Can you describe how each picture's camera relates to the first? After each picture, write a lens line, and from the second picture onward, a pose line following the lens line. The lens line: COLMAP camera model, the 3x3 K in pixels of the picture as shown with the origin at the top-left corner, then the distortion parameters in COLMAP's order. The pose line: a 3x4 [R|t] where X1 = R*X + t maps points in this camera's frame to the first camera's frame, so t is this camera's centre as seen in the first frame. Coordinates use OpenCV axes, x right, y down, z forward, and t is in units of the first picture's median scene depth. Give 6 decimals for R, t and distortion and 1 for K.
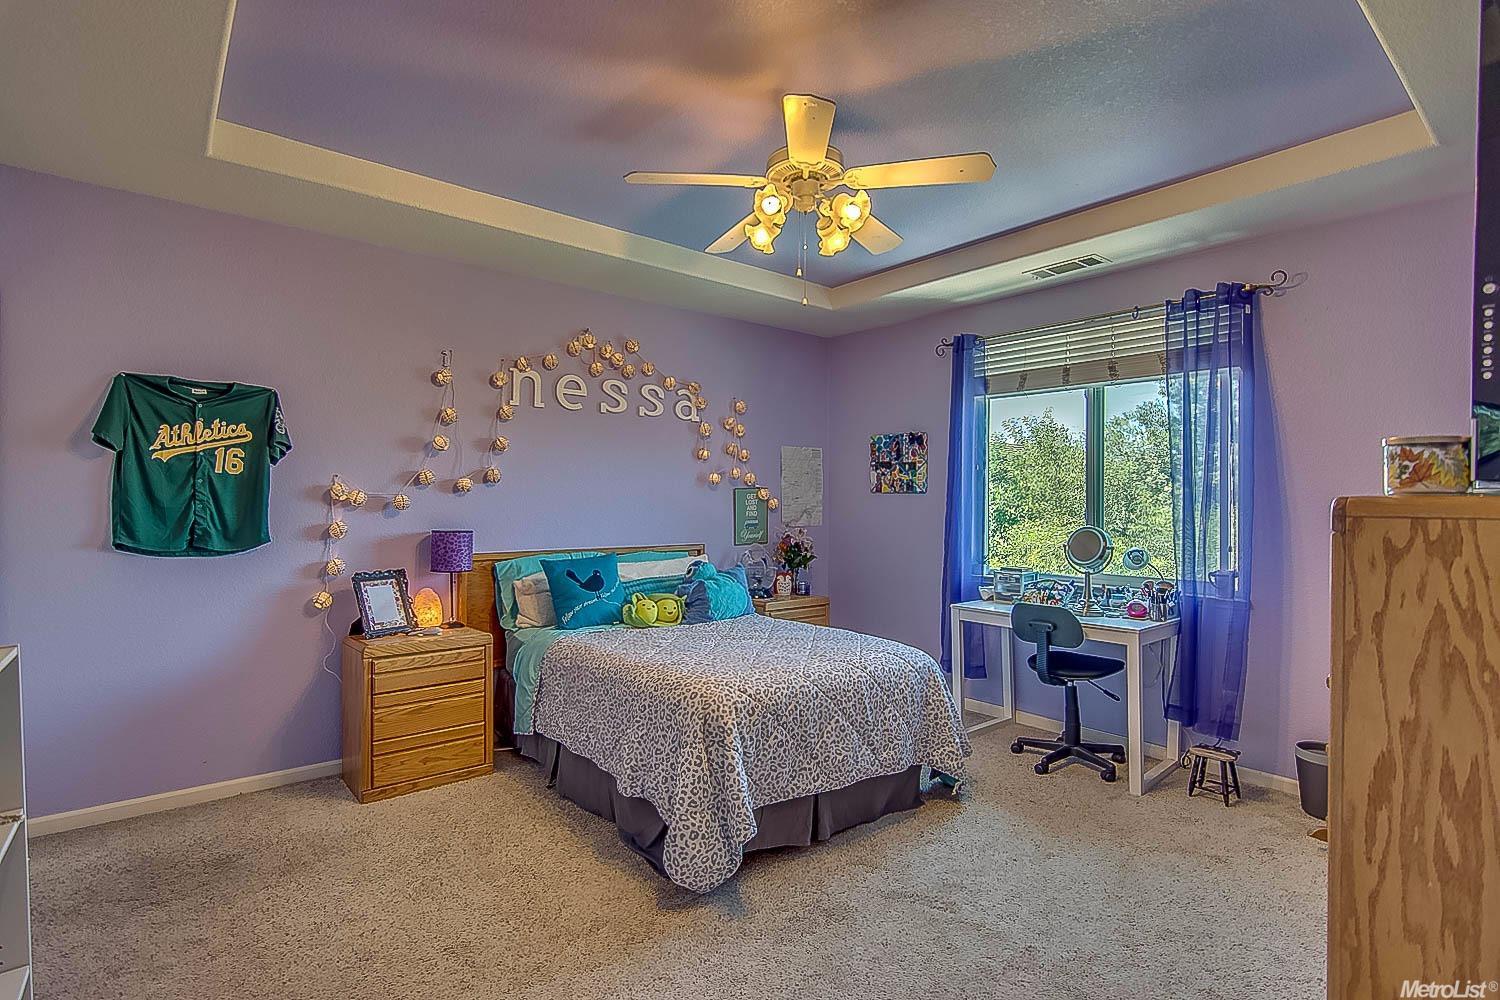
lens RADIAL K [[729.9, 0, 742.9], [0, 729.9, 496.8], [0, 0, 1]] dist [-0.003947, 0.002415]
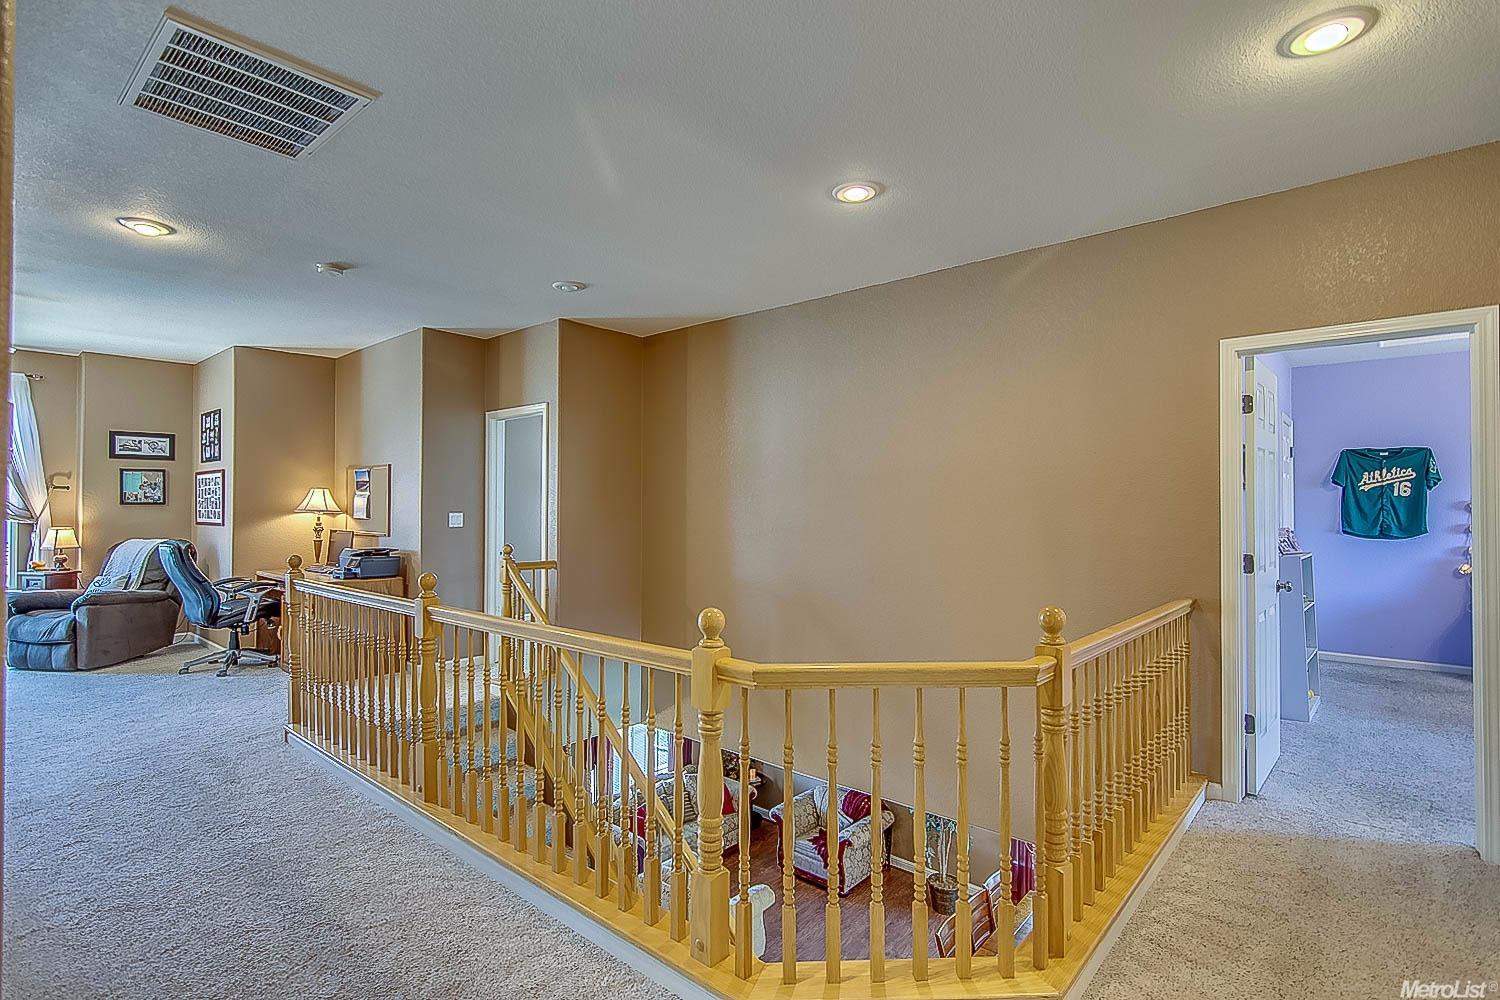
lens RADIAL K [[729.9, 0, 742.7], [0, 729.9, 500.1], [0, 0, 1]] dist [-0.003947, 0.002415]
pose [[0.162366, -0.017591, -0.986574, 0.874347], [0.005469, 0.999842, -0.016927, 0.001989], [0.986715, -0.002647, 0.162437, -0.984562]]
